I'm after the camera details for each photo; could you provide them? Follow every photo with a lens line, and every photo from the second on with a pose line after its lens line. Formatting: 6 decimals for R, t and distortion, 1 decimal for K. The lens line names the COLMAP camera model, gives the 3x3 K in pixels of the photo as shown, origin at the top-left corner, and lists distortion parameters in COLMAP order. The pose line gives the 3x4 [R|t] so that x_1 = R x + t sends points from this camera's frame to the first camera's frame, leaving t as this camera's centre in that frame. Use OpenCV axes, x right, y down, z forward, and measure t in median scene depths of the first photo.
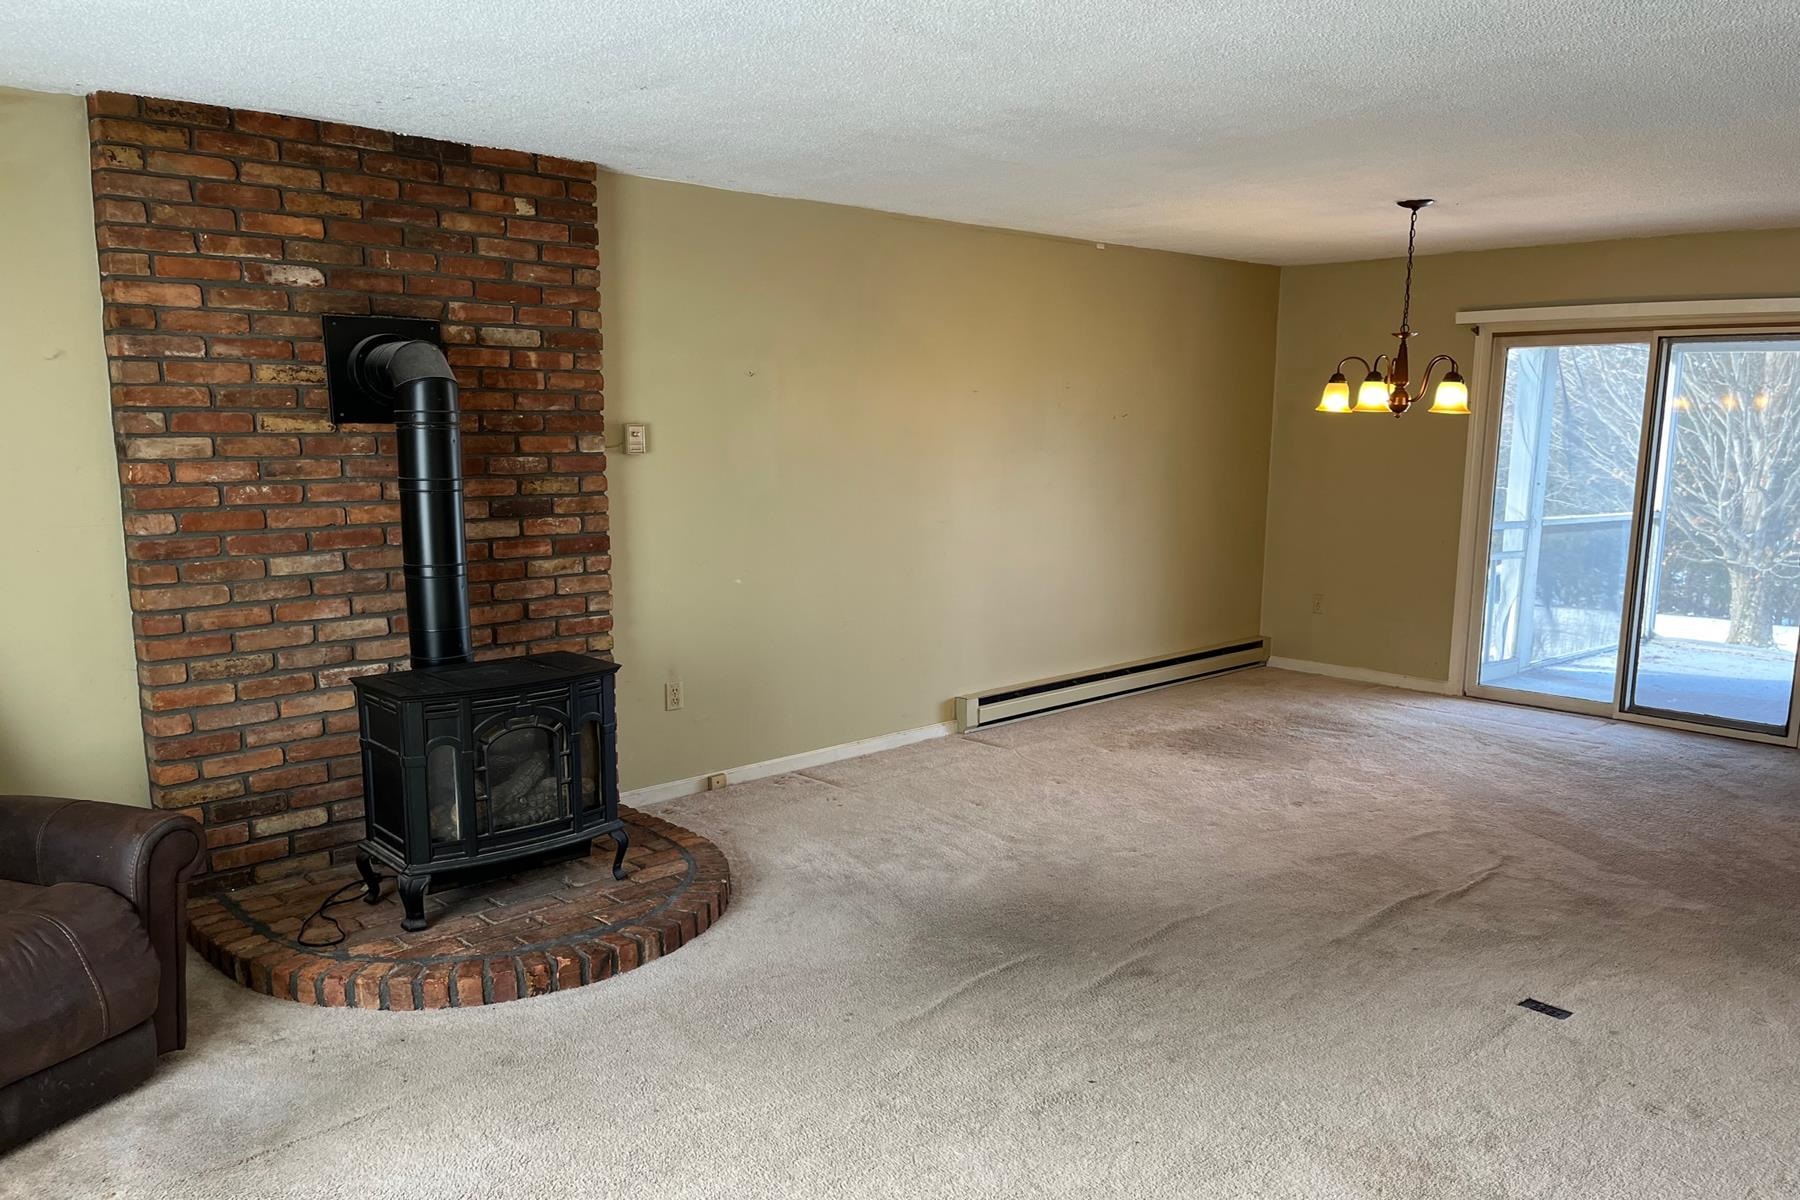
lens RADIAL K [[1345.6, 0, 900.9], [0, 1345.6, 604.8], [0, 0, 1]] dist [0.009254, -0.008689]
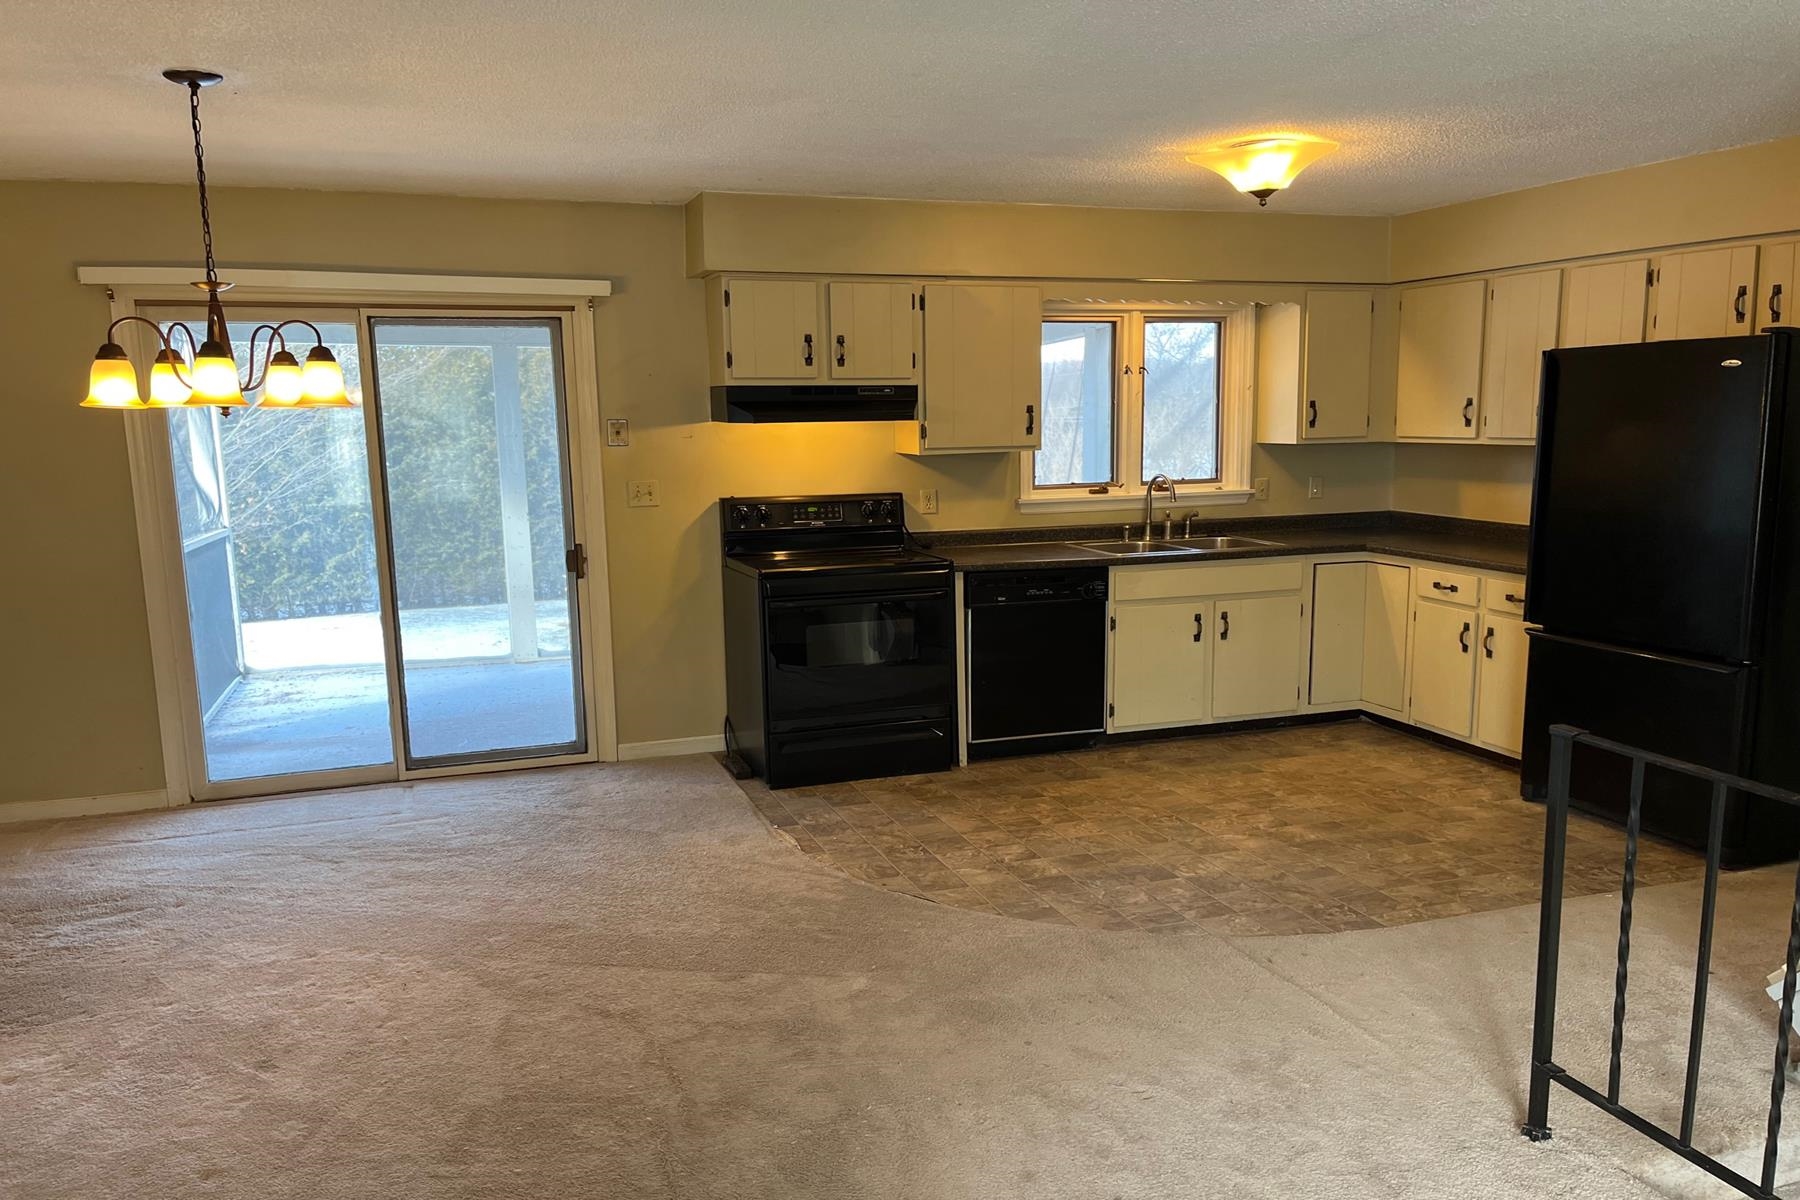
lens RADIAL K [[1345.6, 0, 916.8], [0, 1345.6, 626.4], [0, 0, 1]] dist [0.009254, -0.008689]
pose [[0.390479, -0.156792, 0.907162, -0.093883], [0.144943, 0.983571, 0.107610, -0.059321], [-0.909130, 0.089467, 0.406789, 0.427472]]
